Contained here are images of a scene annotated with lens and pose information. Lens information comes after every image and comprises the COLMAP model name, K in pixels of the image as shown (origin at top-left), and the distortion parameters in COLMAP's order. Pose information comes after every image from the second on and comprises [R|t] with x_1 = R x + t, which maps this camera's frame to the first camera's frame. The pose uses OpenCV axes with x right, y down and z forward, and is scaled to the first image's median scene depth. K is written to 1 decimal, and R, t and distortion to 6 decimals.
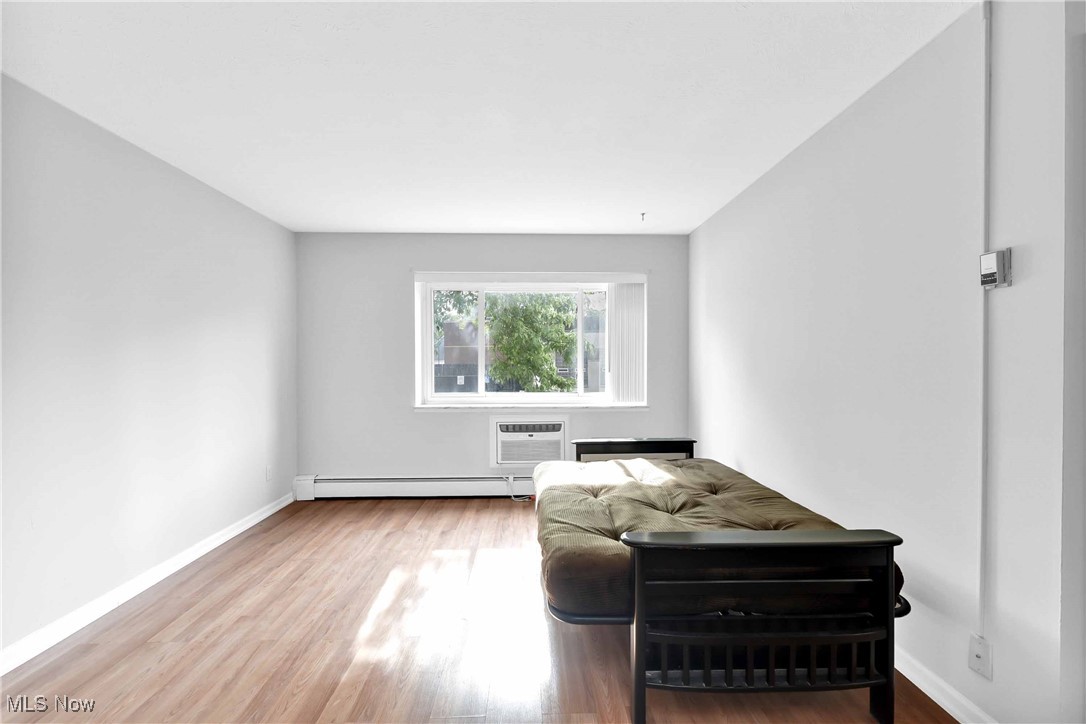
lens RADIAL K [[469.2, 0, 526.9], [0, 469.2, 365.3], [0, 0, 1]] dist [0.000656, -0.000208]
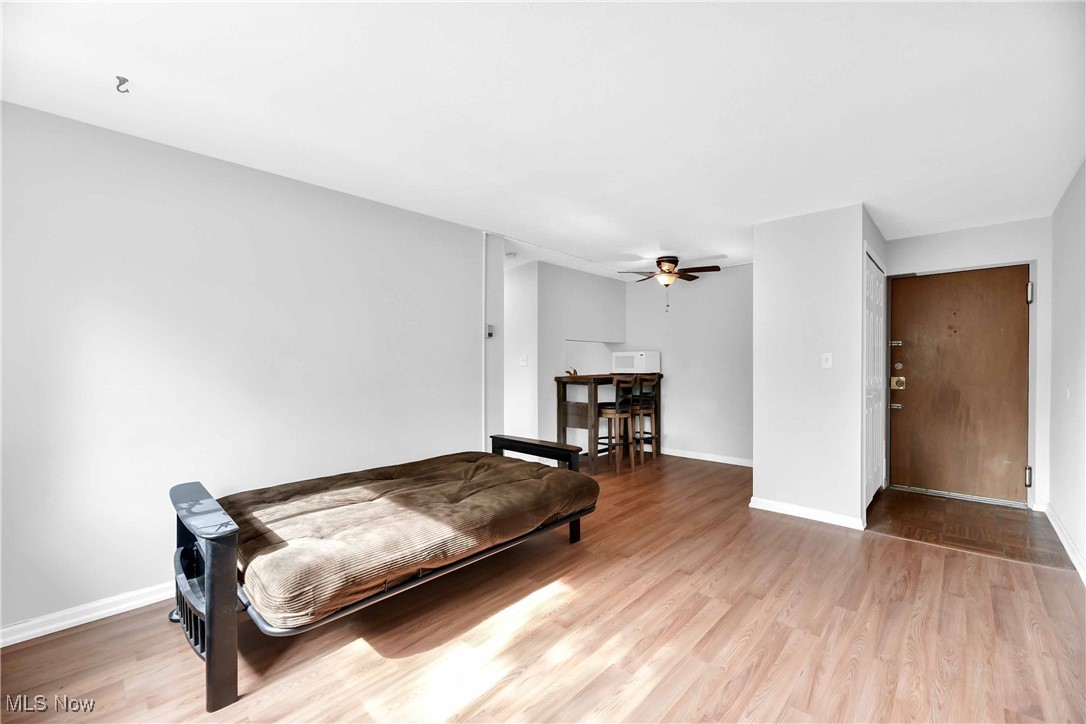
lens RADIAL K [[448.6, 0, 558.0], [0, 448.6, 366.9], [0, 0, 1]] dist [0.001062, 0.000084]
pose [[-0.737456, 0.003435, 0.675386, -0.384986], [0.013279, 0.999868, 0.009413, -0.004290], [-0.675264, 0.015910, -0.737404, 0.921143]]
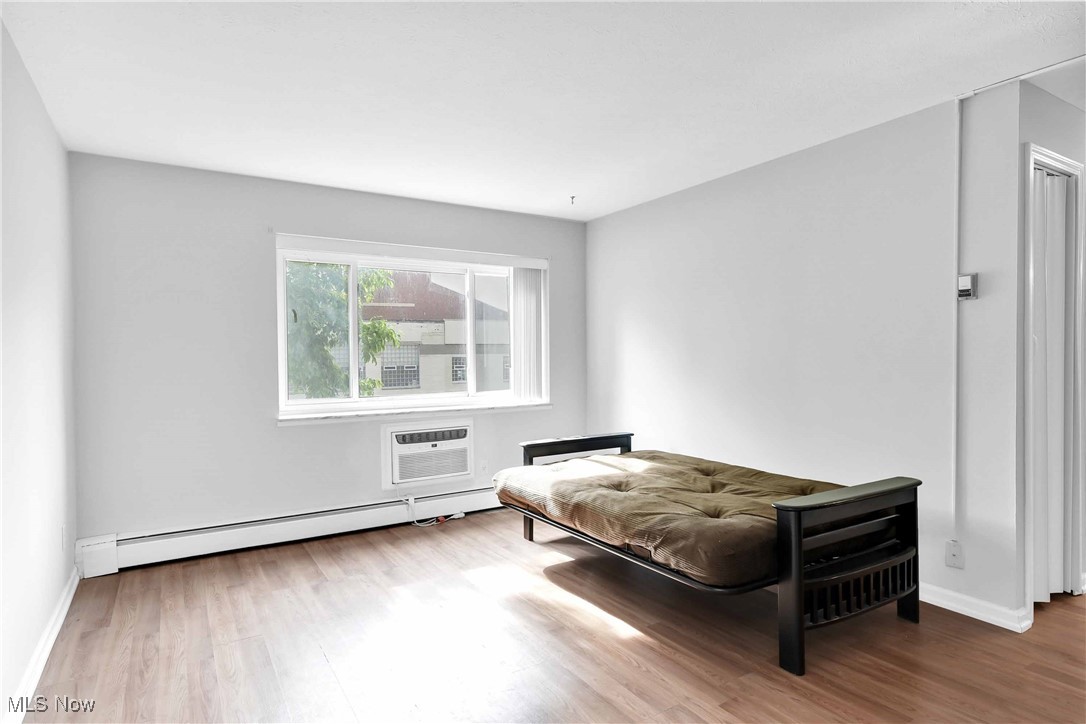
lens RADIAL K [[590.8, 0, 510.8], [0, 590.8, 363.5], [0, 0, 1]] dist [0.007315, -0.000068]
pose [[0.873012, -0.011489, 0.487564, -0.390972], [0.011570, 0.999929, 0.002846, 0.004425], [-0.487562, 0.003157, 0.873083, 0.026280]]
